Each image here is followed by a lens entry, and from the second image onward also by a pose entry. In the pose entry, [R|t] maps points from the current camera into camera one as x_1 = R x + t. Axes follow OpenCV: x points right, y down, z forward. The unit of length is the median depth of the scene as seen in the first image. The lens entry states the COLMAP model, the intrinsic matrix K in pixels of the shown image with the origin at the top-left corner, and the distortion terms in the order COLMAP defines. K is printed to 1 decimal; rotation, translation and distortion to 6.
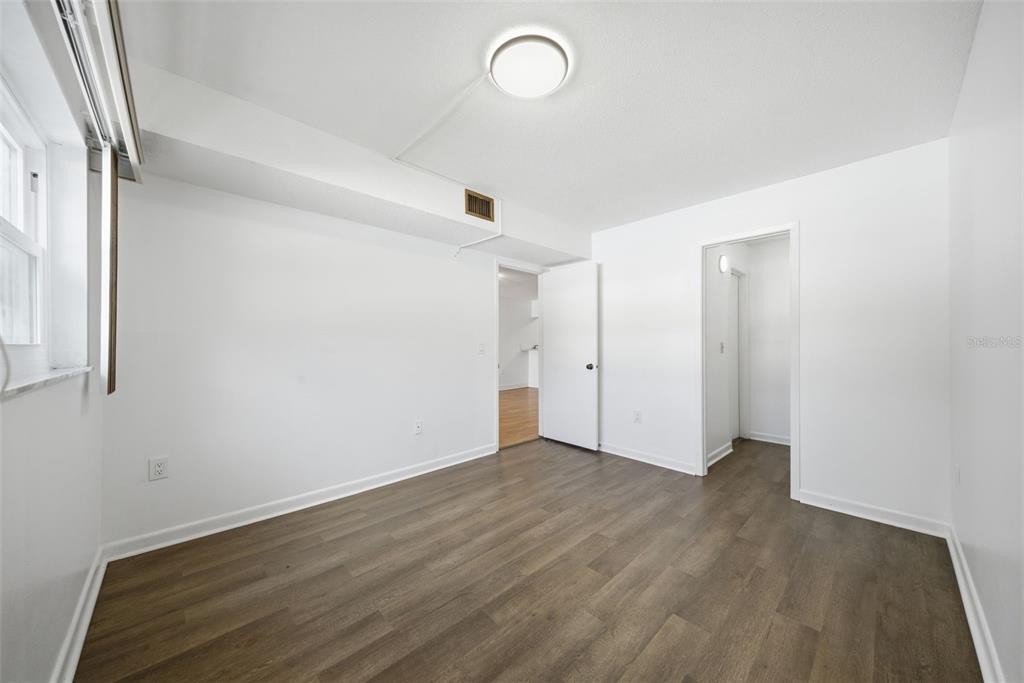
lens RADIAL K [[362.7, 0, 512.0], [0, 362.7, 343.4], [0, 0, 1]] dist [0.023777, -0.005267]
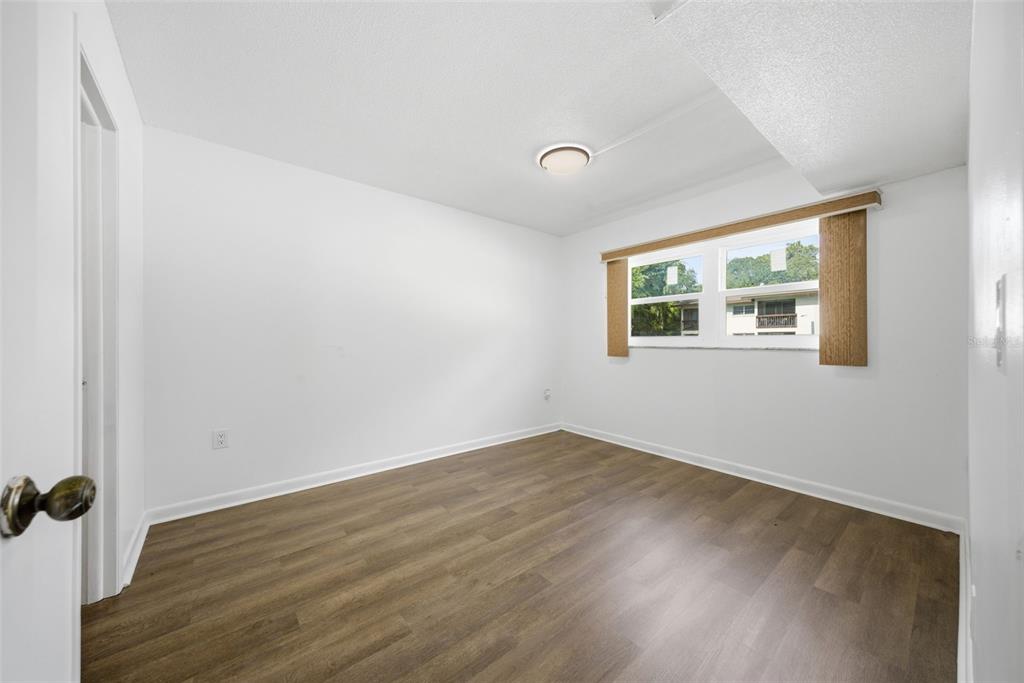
lens RADIAL K [[362.7, 0, 512.0], [0, 362.7, 343.4], [0, 0, 1]] dist [0.023777, -0.005267]
pose [[-0.997497, -0.002892, 0.070646, 0.134617], [-0.002347, 0.999967, 0.007797, 0.026020], [-0.070667, 0.007612, -0.997471, 2.136147]]
